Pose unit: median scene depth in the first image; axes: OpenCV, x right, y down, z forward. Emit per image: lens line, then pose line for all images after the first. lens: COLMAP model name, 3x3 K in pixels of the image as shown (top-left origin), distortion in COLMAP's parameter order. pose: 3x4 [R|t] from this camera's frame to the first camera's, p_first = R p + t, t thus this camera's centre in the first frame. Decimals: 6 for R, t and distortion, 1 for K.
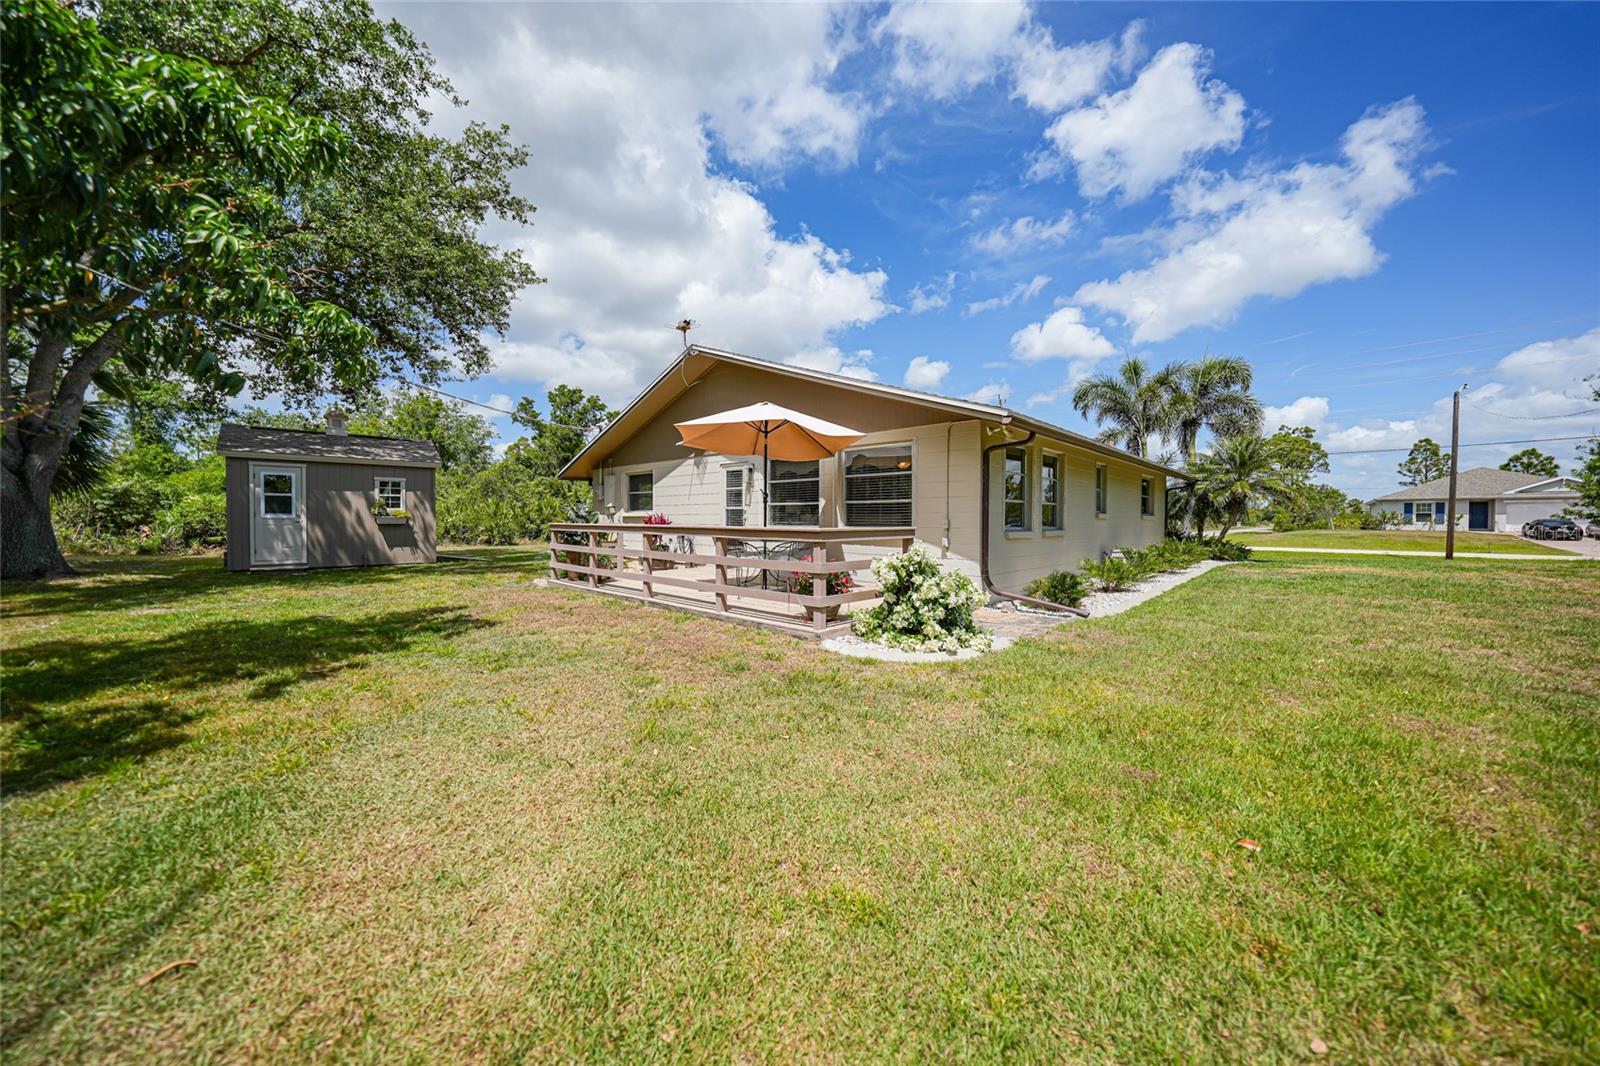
lens RADIAL K [[562.5, 0, 797.6], [0, 562.5, 540.3], [0, 0, 1]] dist [-0.023278, 0.005767]
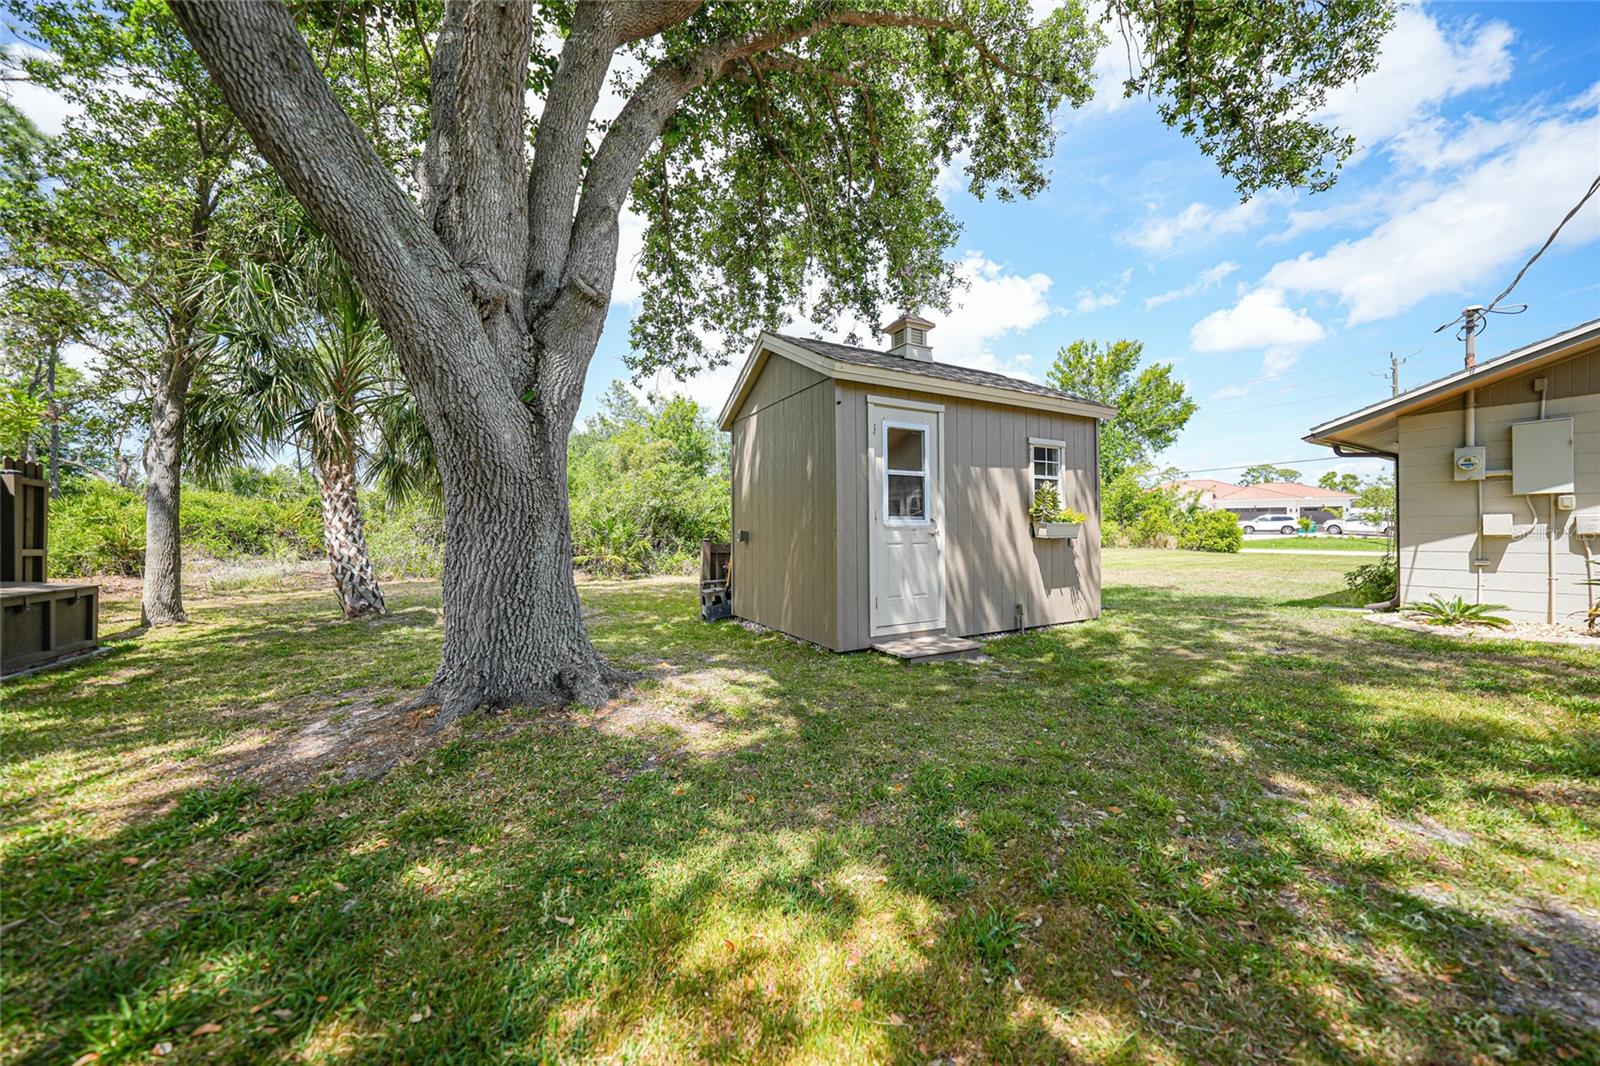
lens RADIAL K [[503.6, 0, 800.0], [0, 503.6, 533.0], [0, 0, 1]] dist [-0.017042, -0.000004]
pose [[0.974765, -0.011017, -0.222960, -1.237757], [0.004711, 0.999574, -0.028795, -0.035092], [0.223182, 0.027018, 0.974402, 0.811304]]
